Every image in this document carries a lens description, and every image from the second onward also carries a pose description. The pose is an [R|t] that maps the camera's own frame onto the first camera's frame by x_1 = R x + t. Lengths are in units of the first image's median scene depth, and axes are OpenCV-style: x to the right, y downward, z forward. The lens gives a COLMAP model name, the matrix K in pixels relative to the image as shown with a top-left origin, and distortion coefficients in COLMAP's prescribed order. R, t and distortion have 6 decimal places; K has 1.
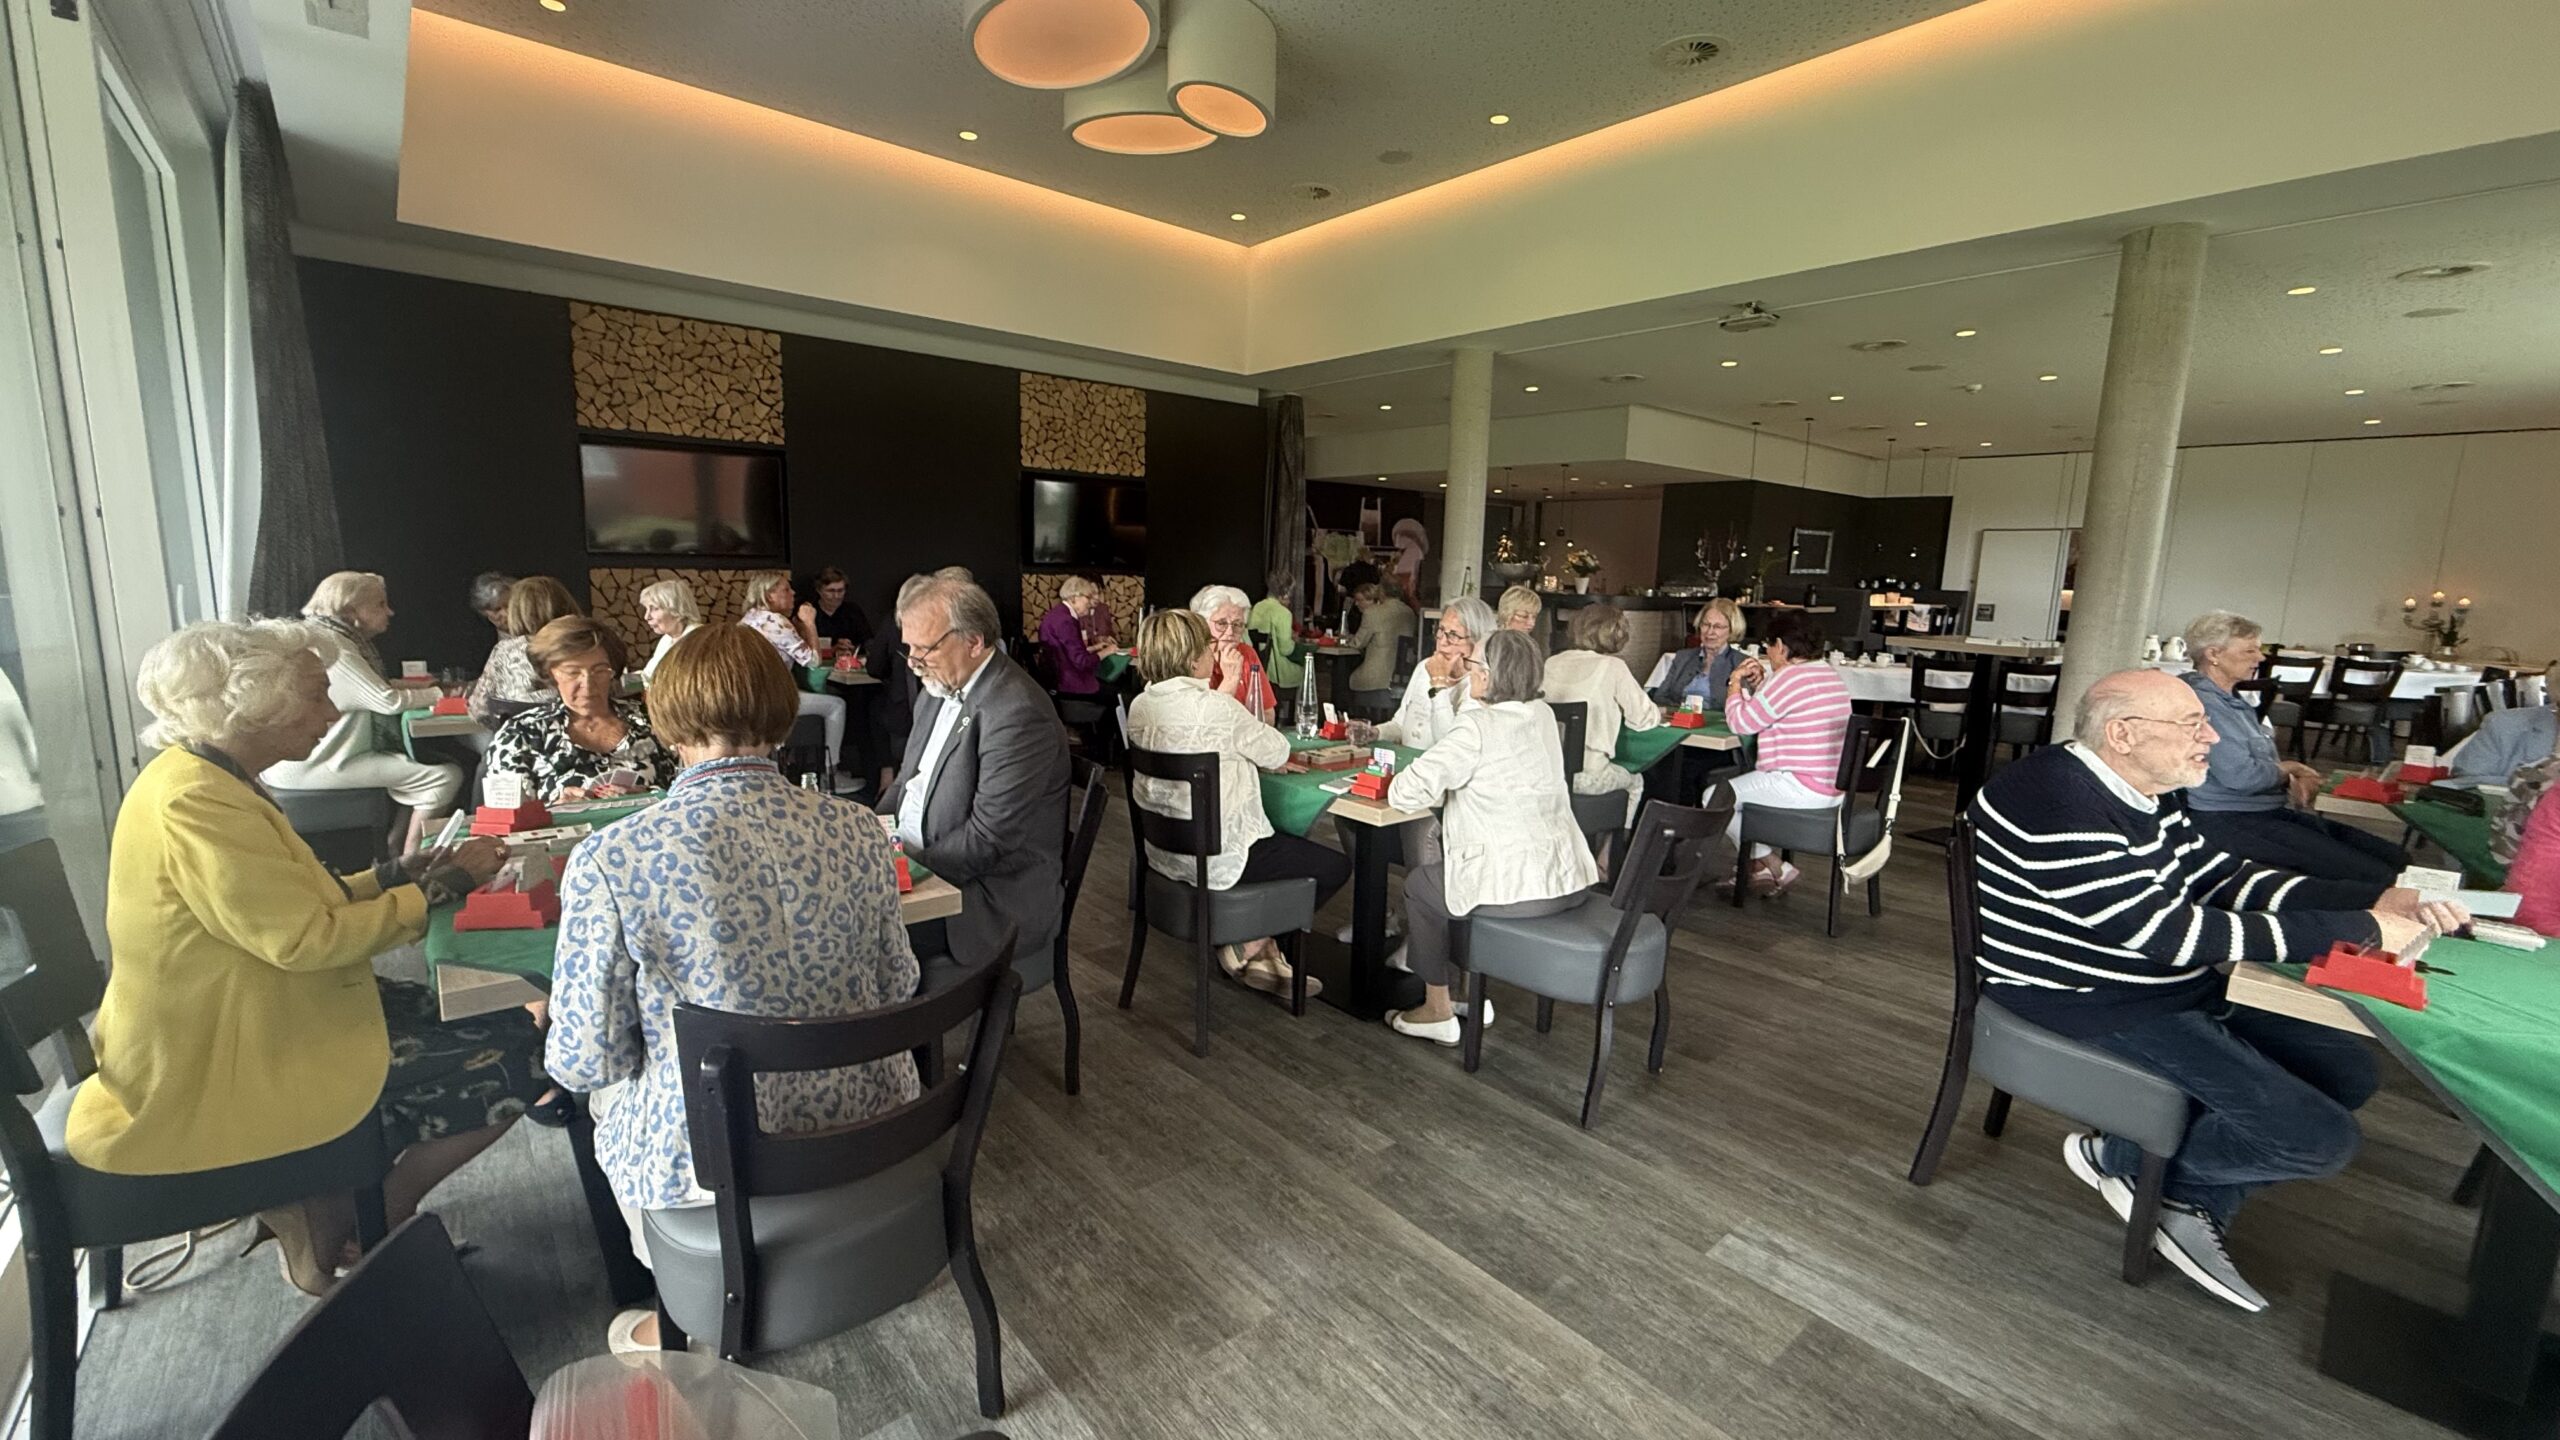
lens RADIAL K [[1014.9, 0, 1280.0], [0, 1014.9, 720.0], [0, 0, 1]] dist [-0.001039, -0.000618]
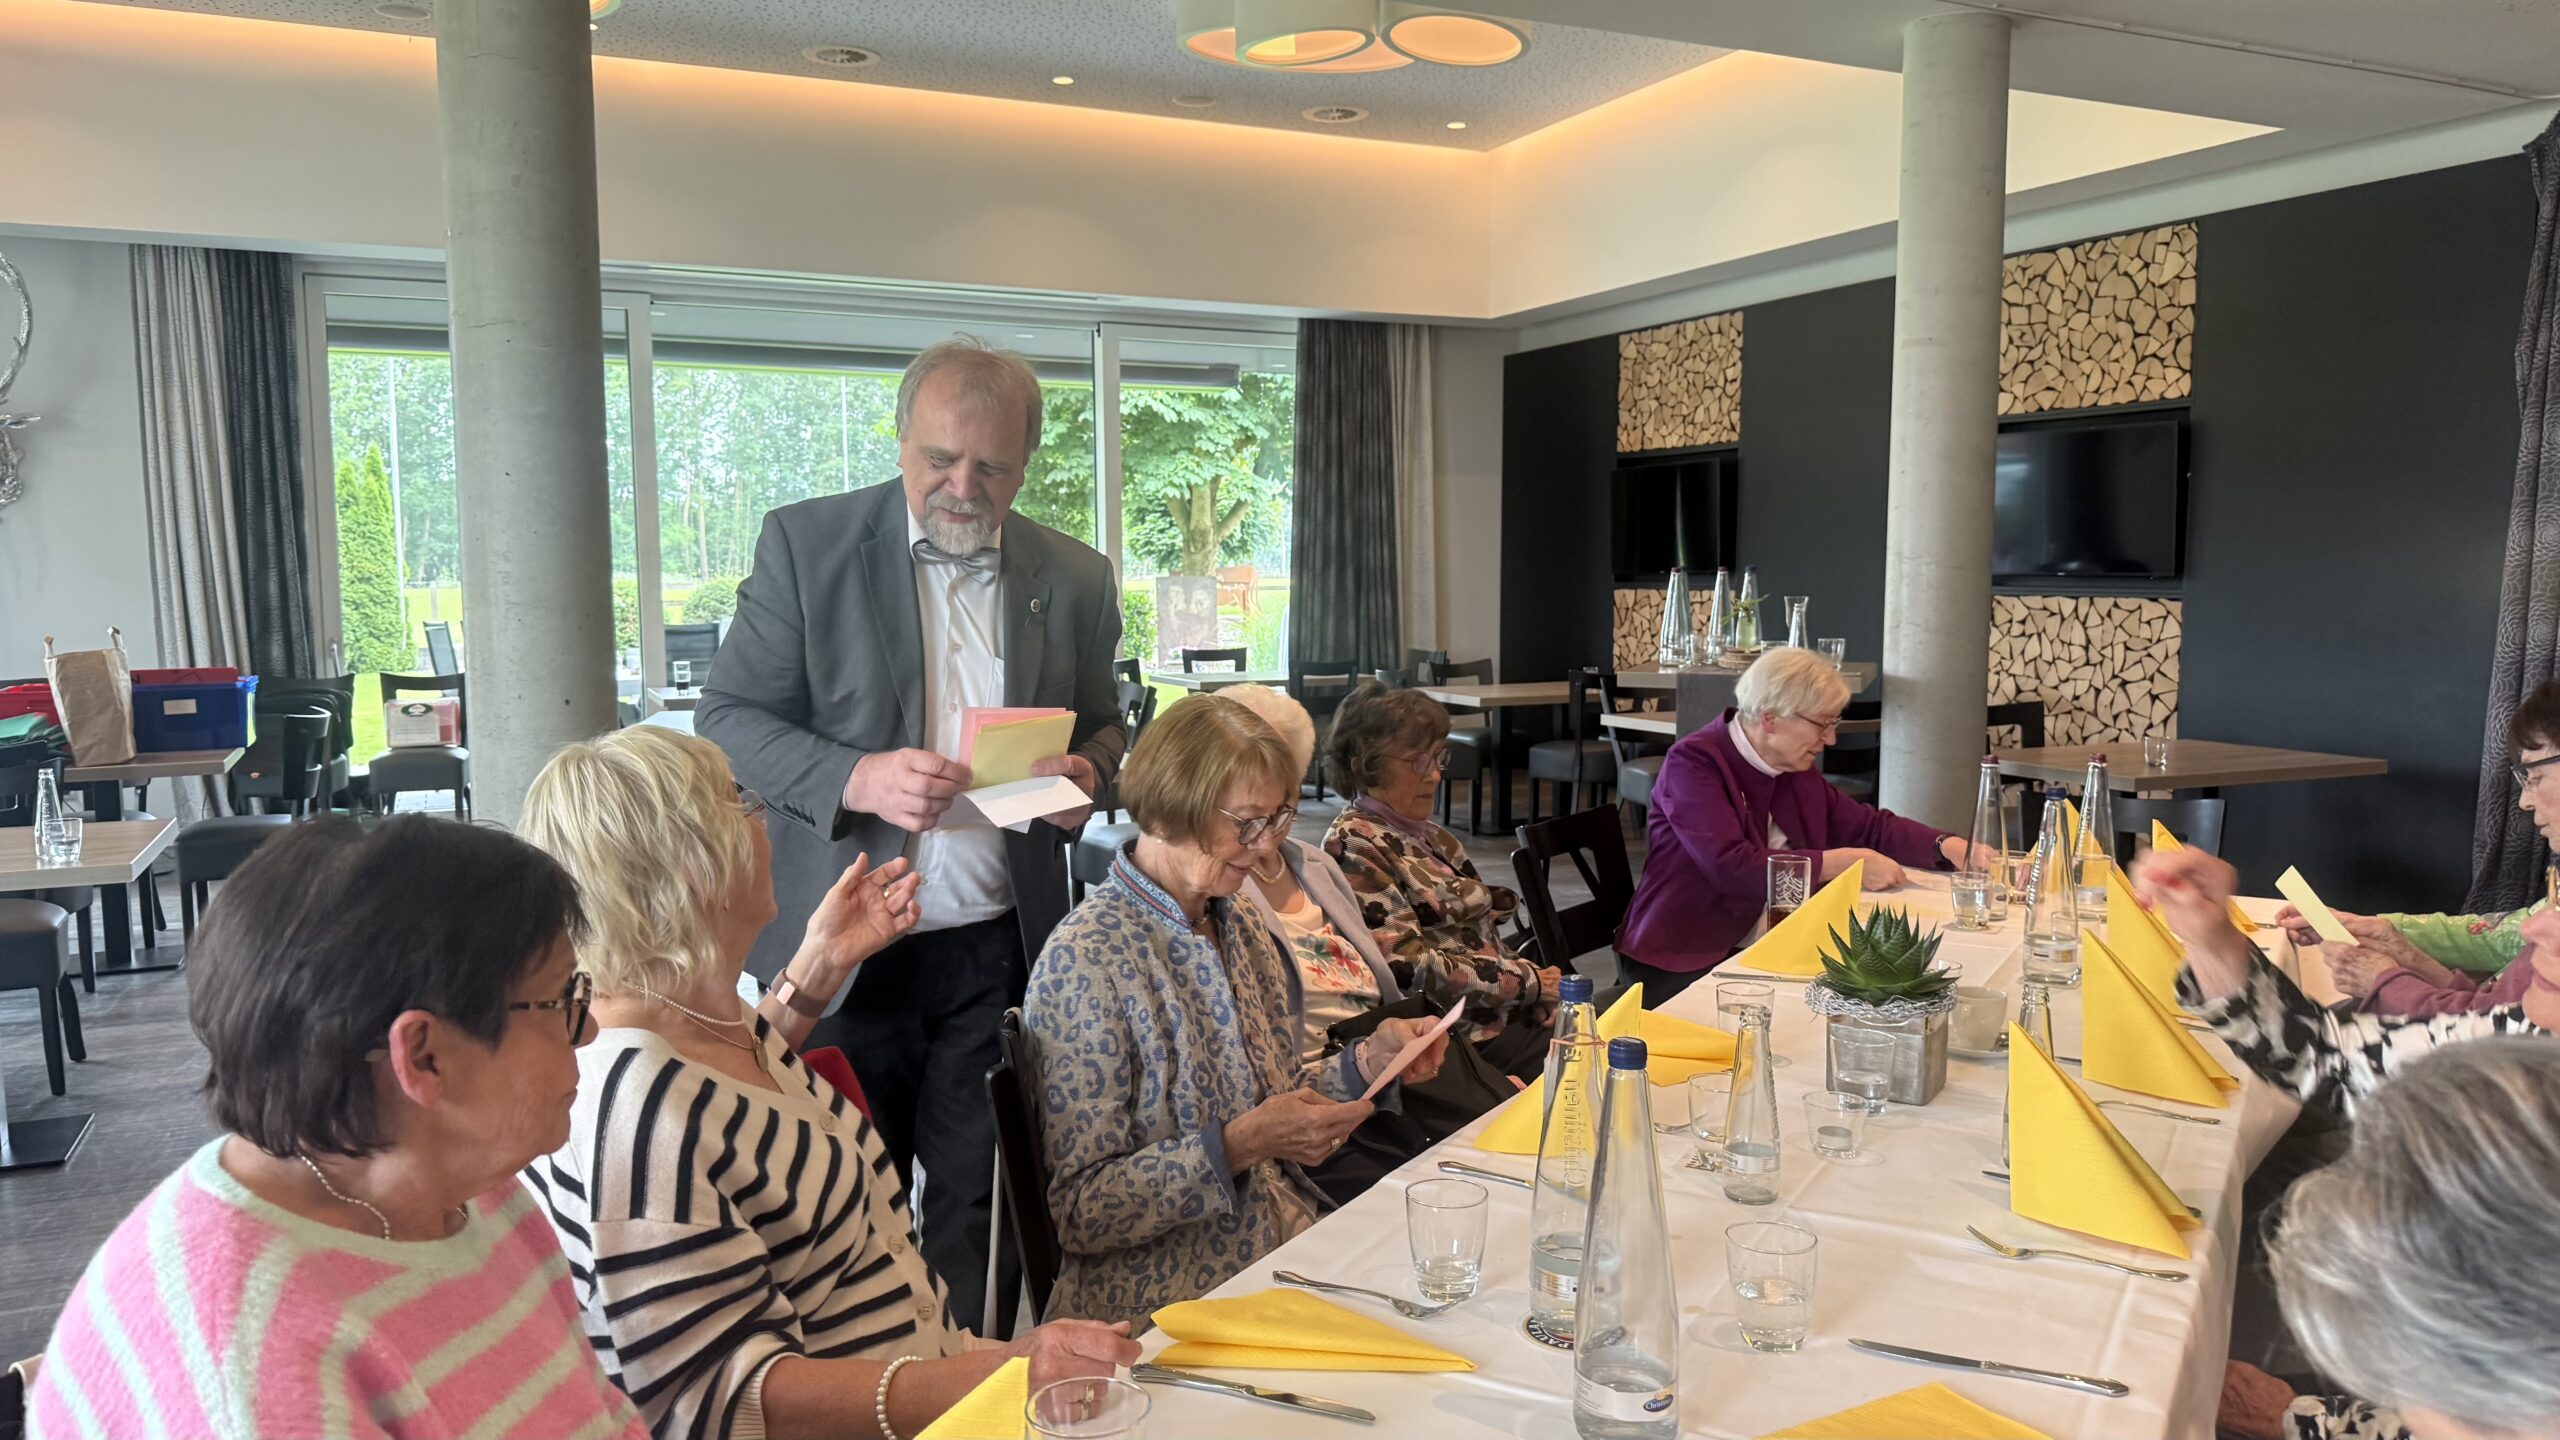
lens RADIAL K [[1768.1, 0, 1280.6], [0, 1768.1, 752.9], [0, 0, 1]] dist [0.004471, 0.001700]
pose [[-0.279513, 0.076407, -0.957097, 2.288583], [-0.149671, 0.981175, 0.122039, -0.316823], [0.948405, 0.177361, -0.262815, 2.397617]]
